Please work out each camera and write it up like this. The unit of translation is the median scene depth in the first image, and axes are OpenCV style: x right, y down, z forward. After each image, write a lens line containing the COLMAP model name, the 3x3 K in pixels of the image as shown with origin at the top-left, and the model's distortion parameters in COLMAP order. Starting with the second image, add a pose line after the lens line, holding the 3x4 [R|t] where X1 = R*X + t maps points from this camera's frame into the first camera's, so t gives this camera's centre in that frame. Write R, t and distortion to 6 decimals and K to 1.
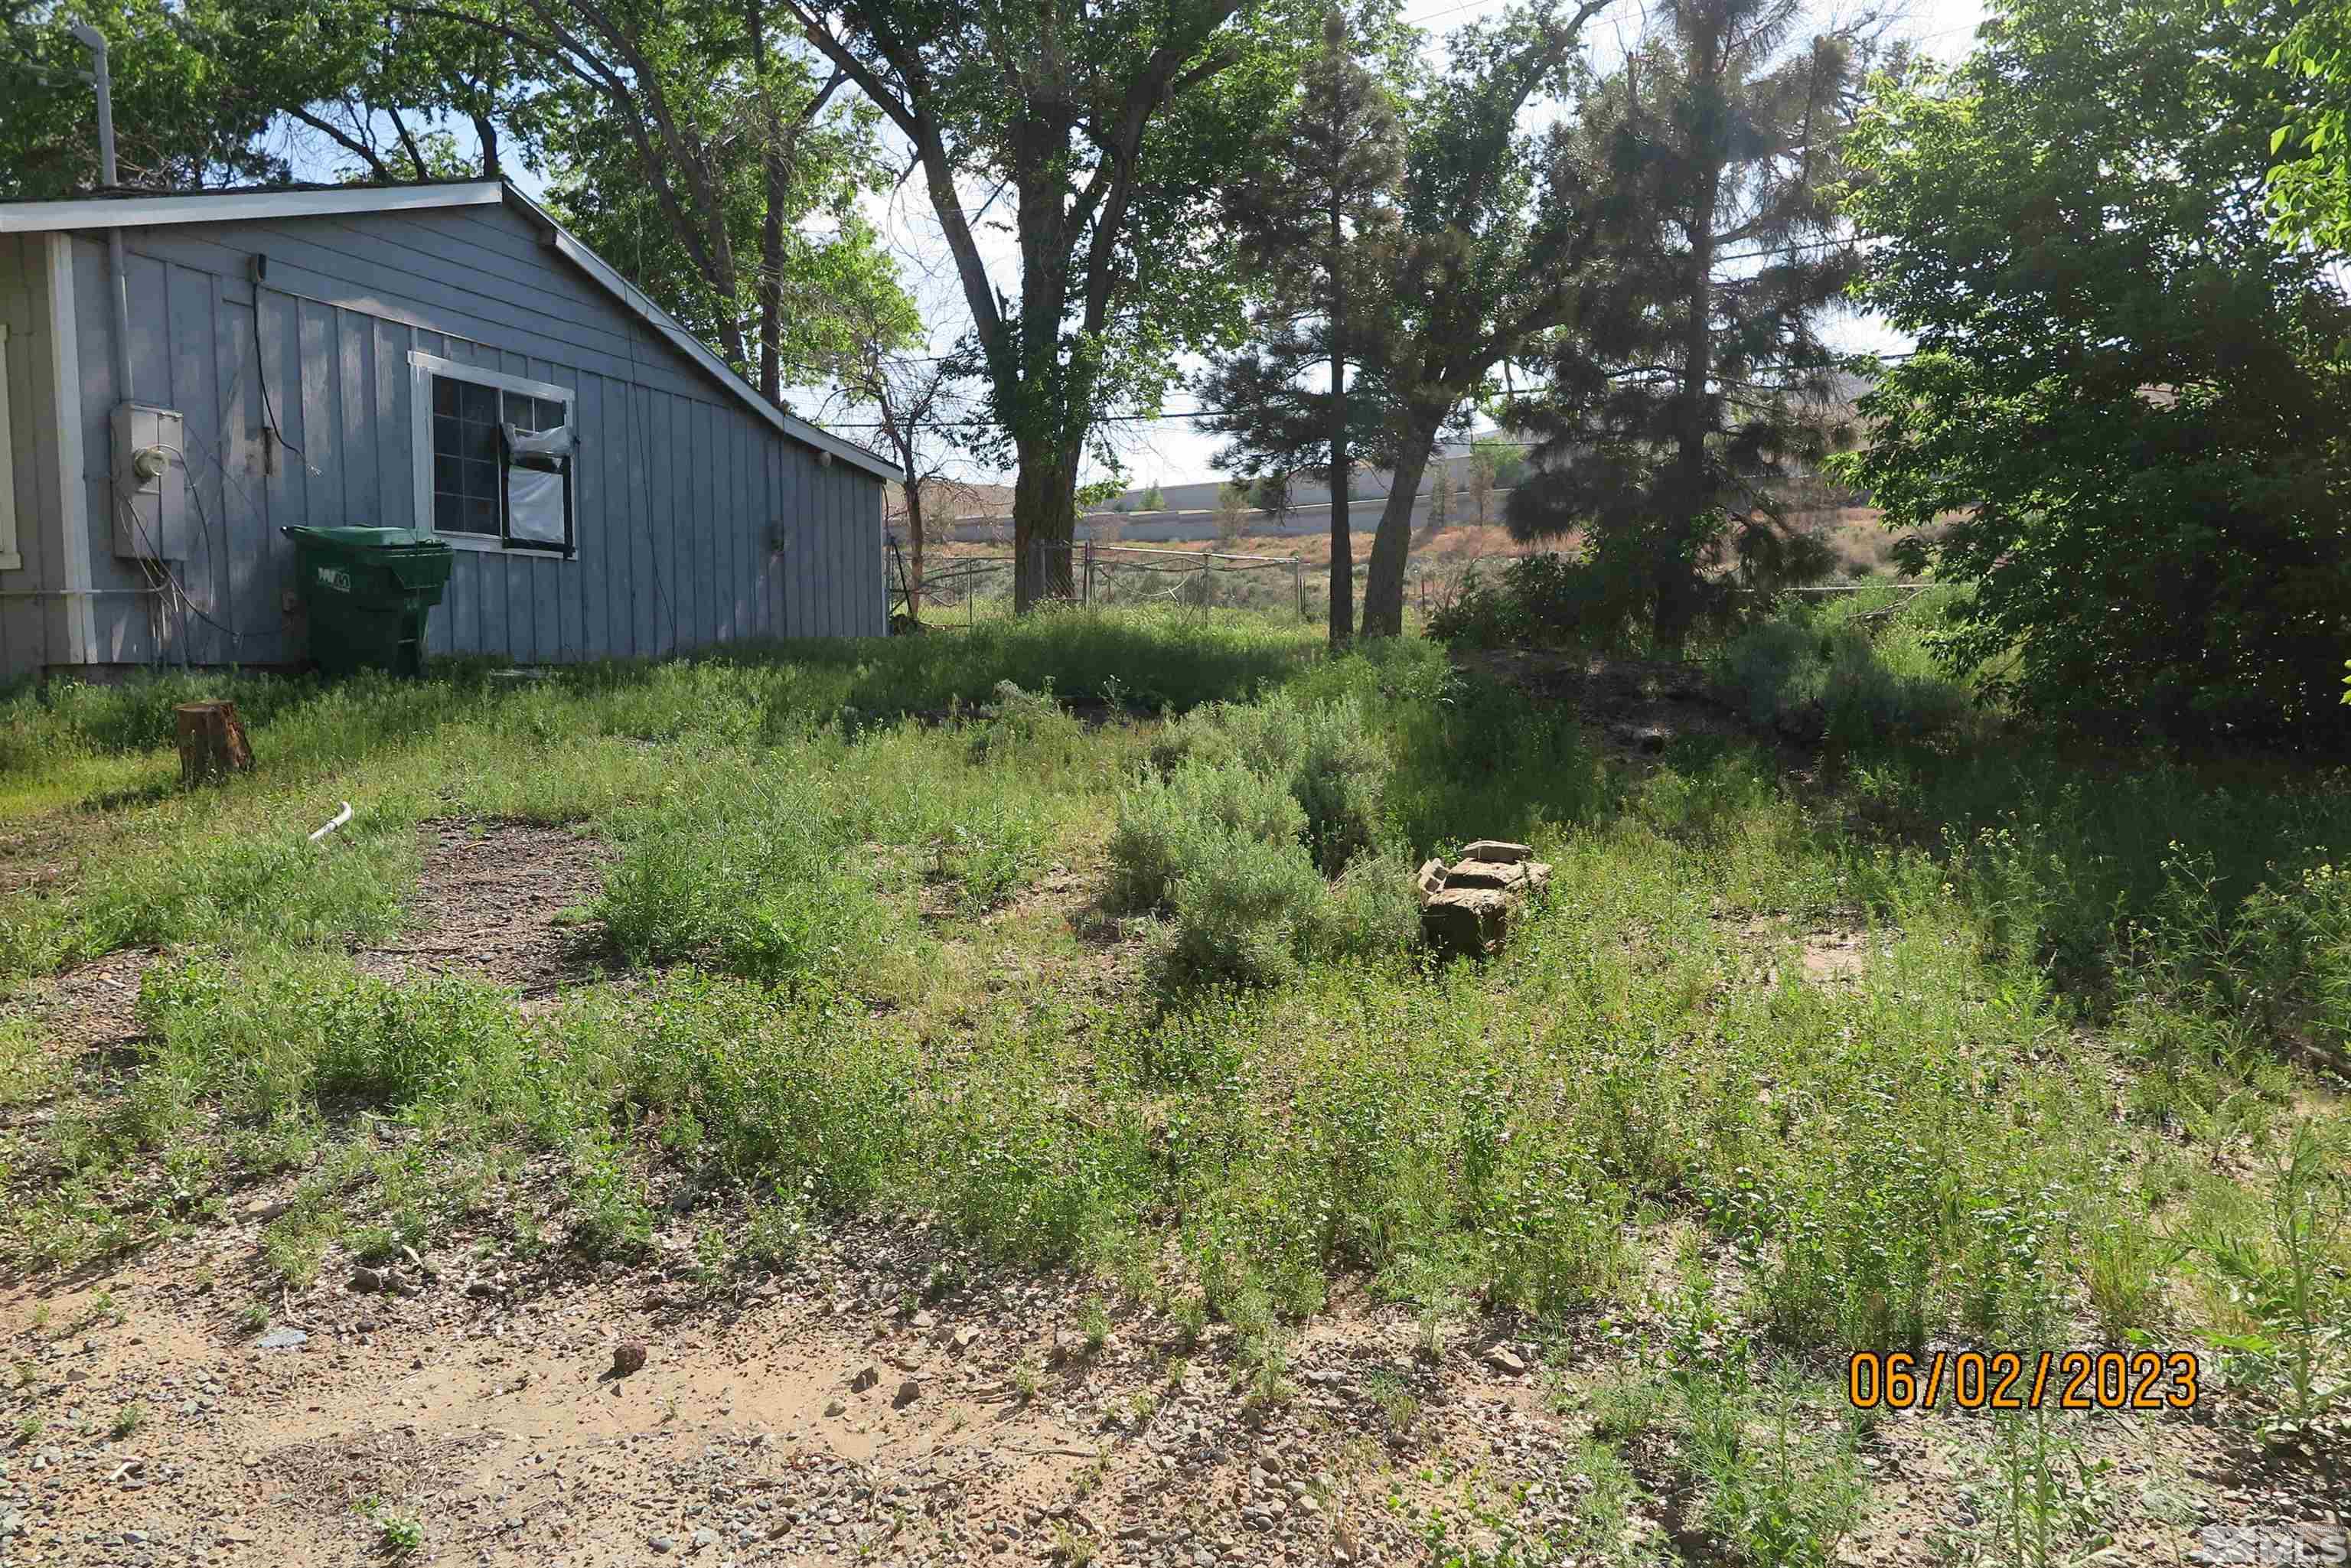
lens RADIAL K [[1608.1, 0, 1169.7], [0, 1608.1, 797.1], [0, 0, 1]] dist [-0.019587, 0.010723]
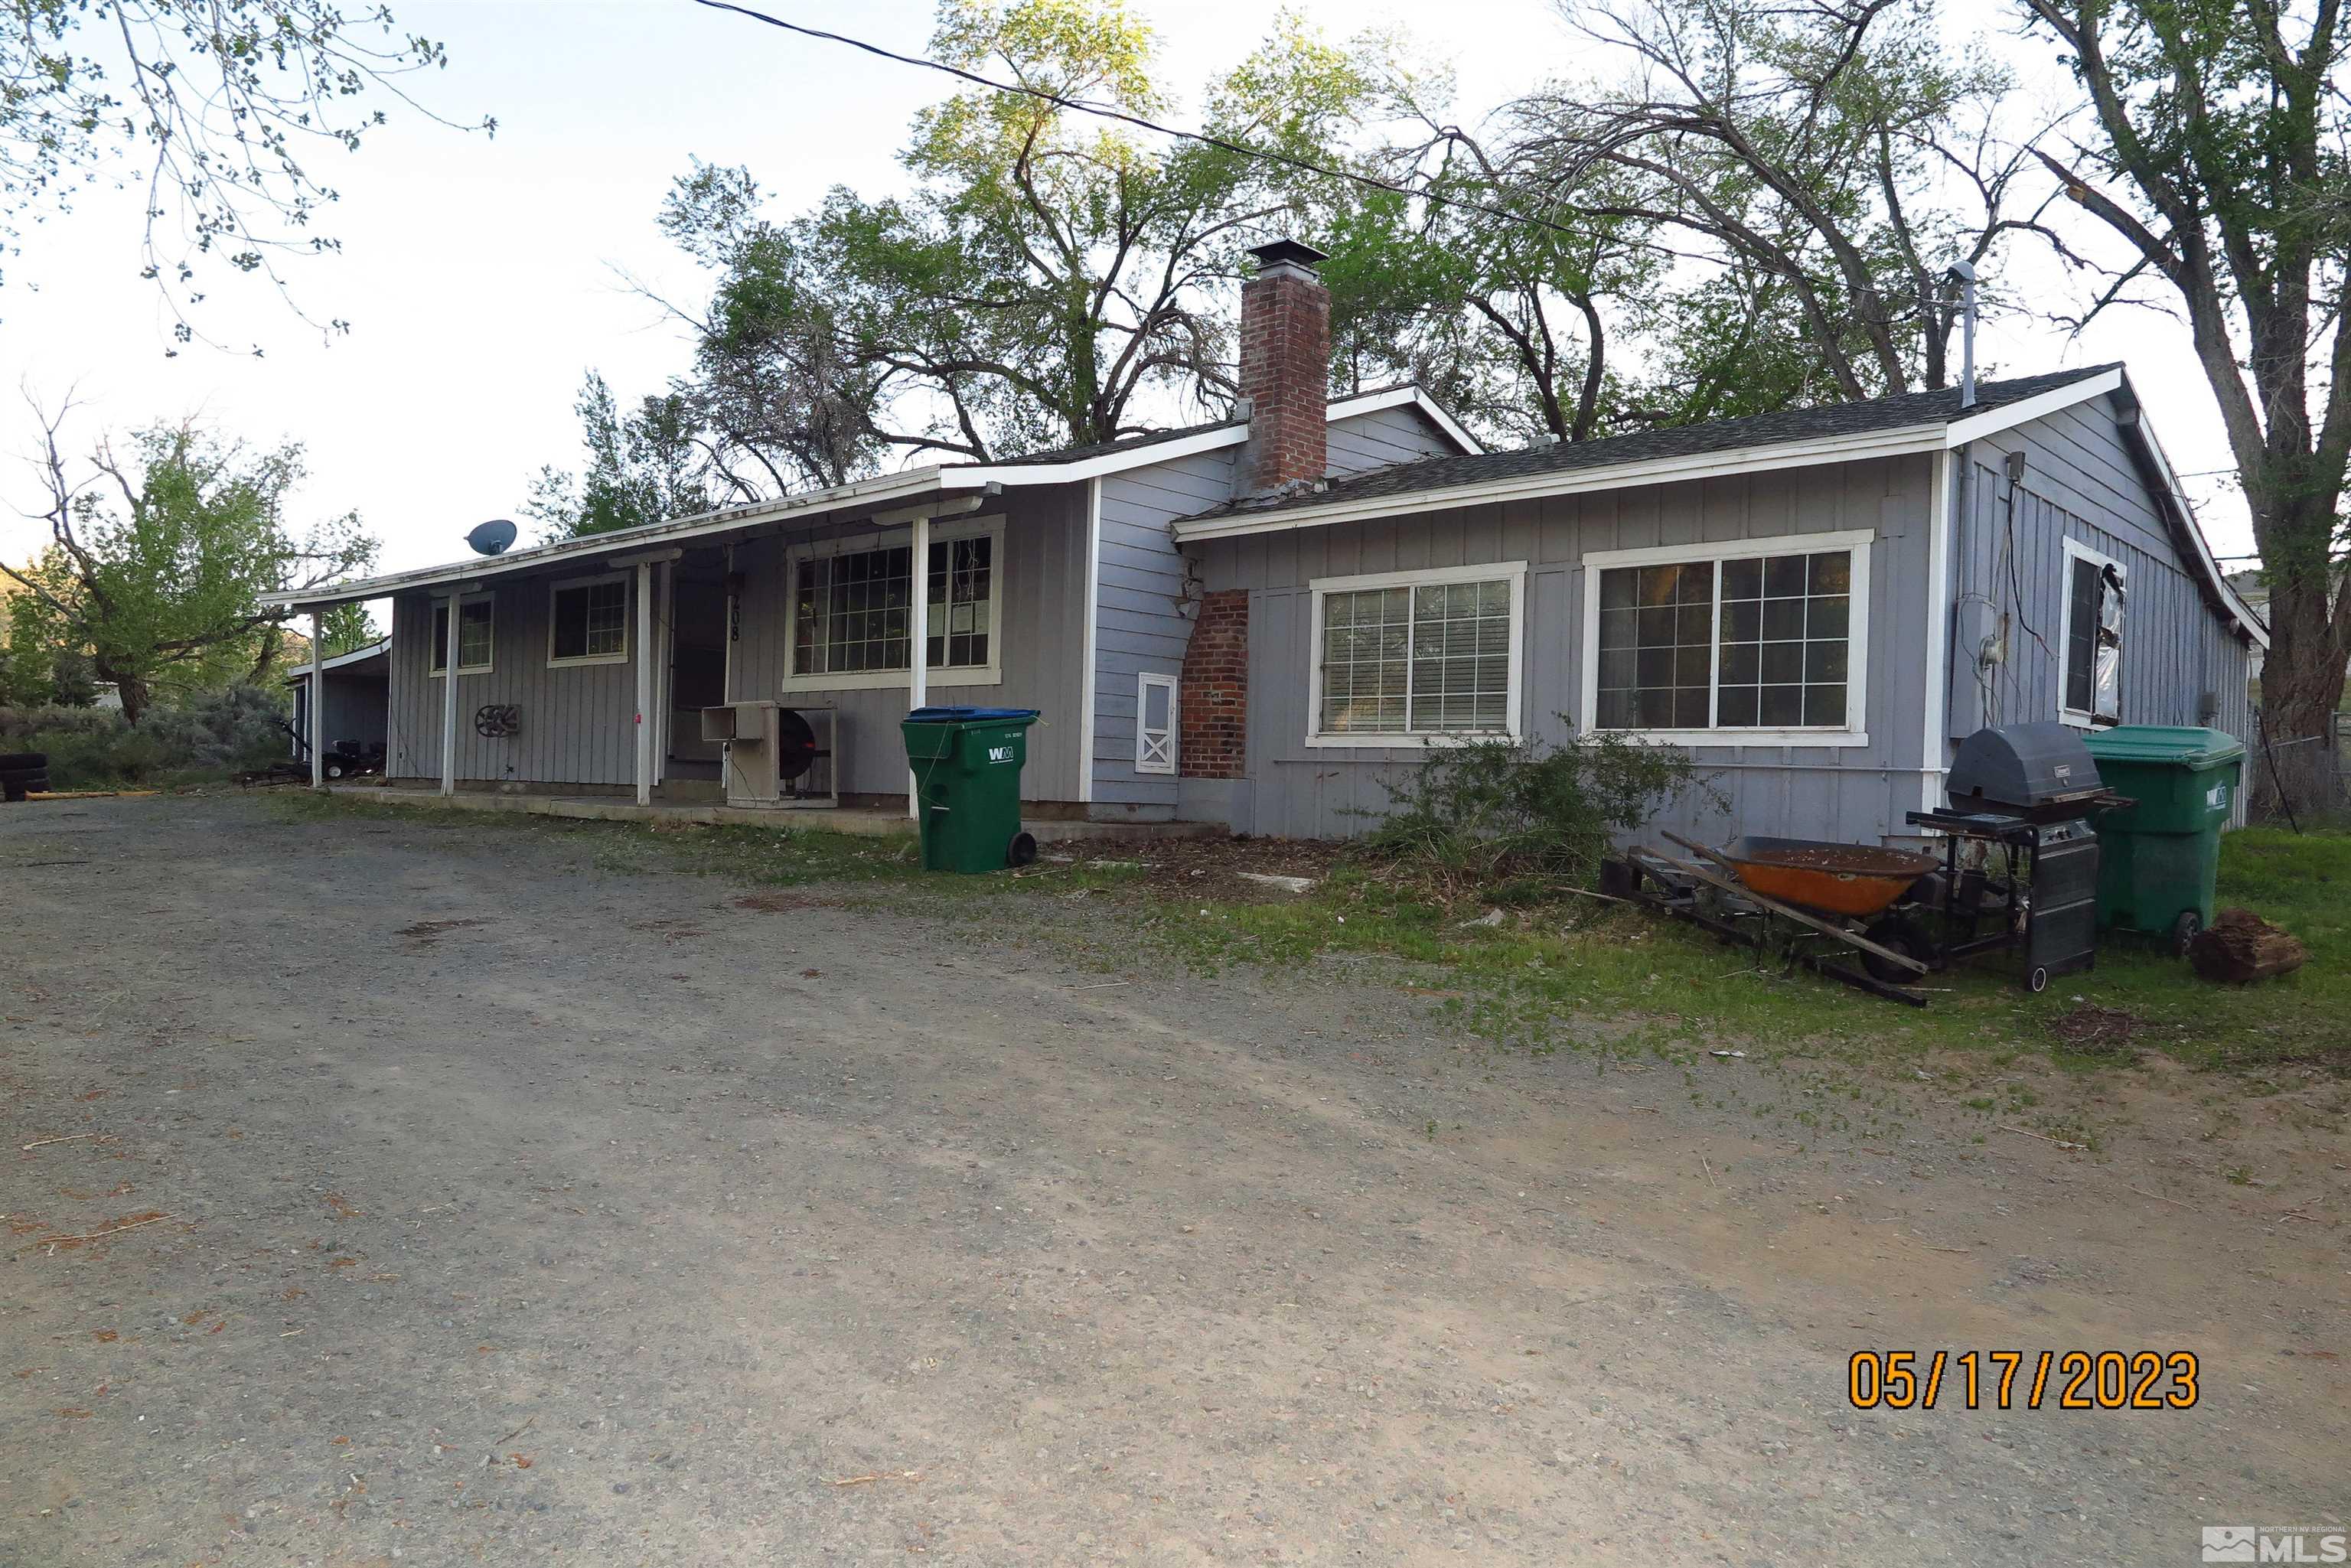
lens RADIAL K [[1608.1, 0, 1174.6], [0, 1608.1, 779.8], [0, 0, 1]] dist [-0.019587, 0.010723]
pose [[0.901183, 0.035431, -0.431989, -0.791844], [-0.075991, 0.994132, -0.076991, 0.000678], [0.426726, 0.102211, 0.898587, -0.221950]]
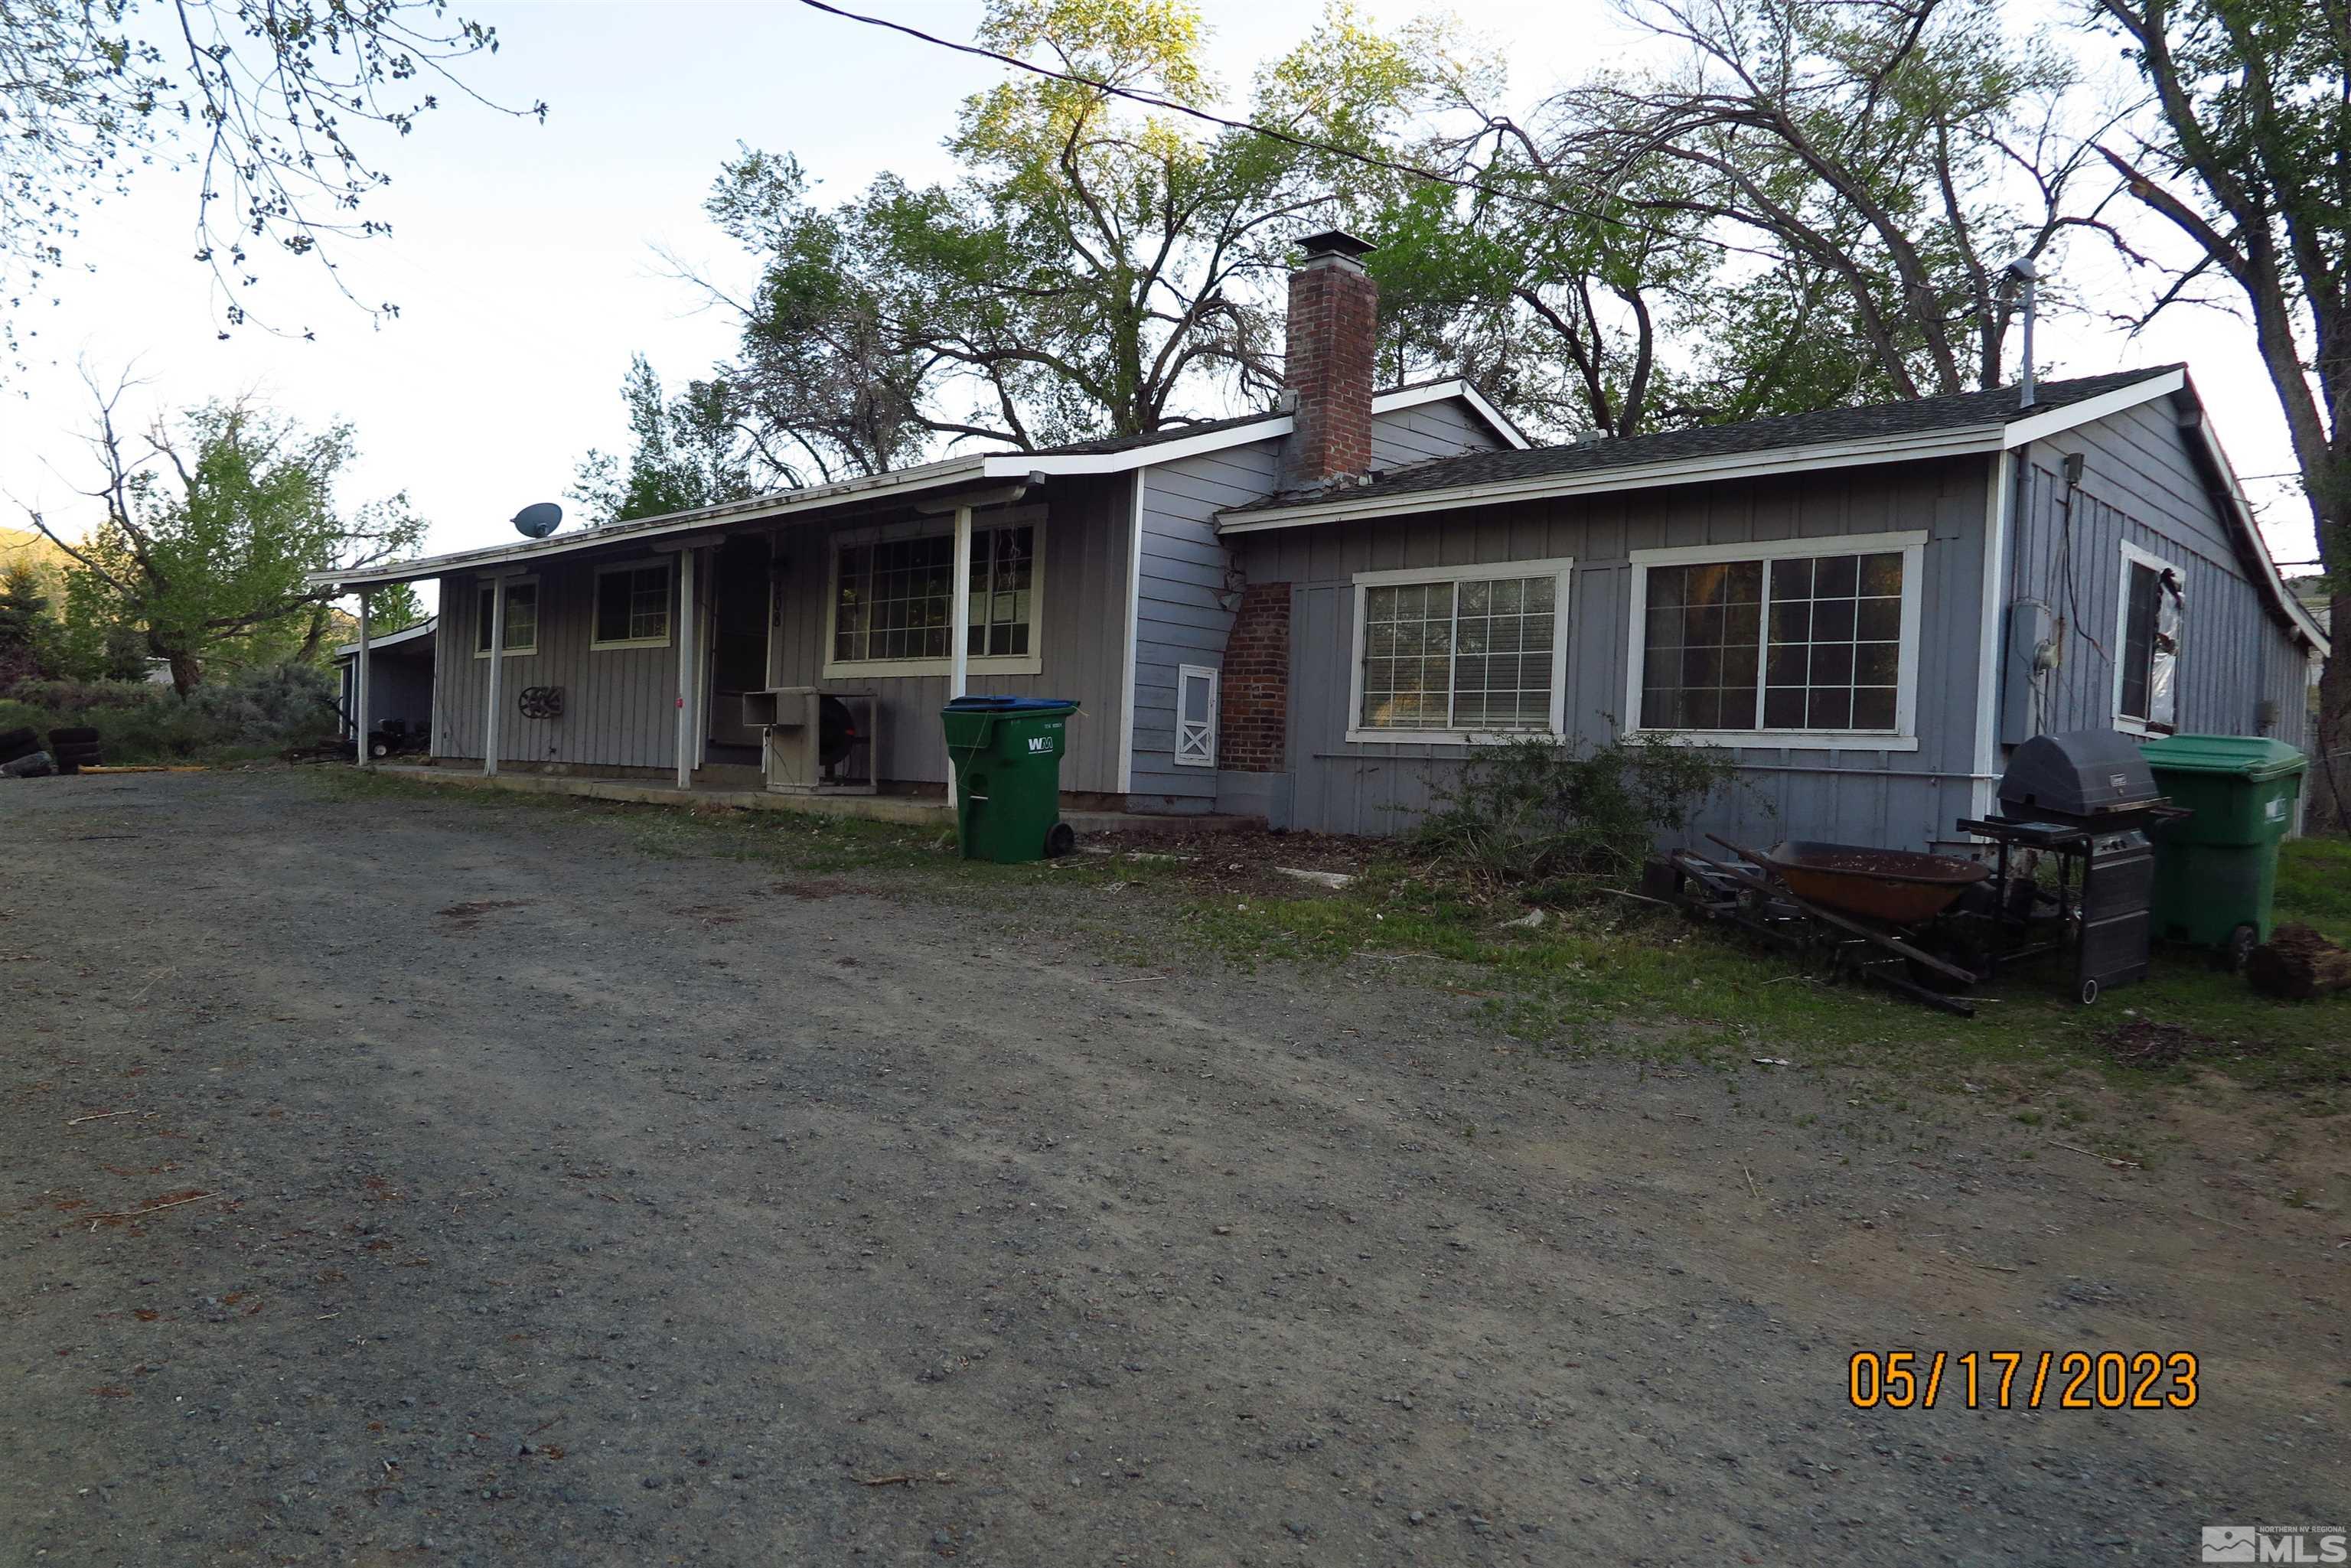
lens RADIAL K [[1608.1, 0, 1176.2], [0, 1608.1, 780.2], [0, 0, 1]] dist [-0.019587, 0.010723]
pose [[0.890782, 0.052242, -0.451417, -0.795775], [-0.093108, 0.993277, -0.068780, -0.002274], [0.444789, 0.103299, 0.889658, -0.218398]]
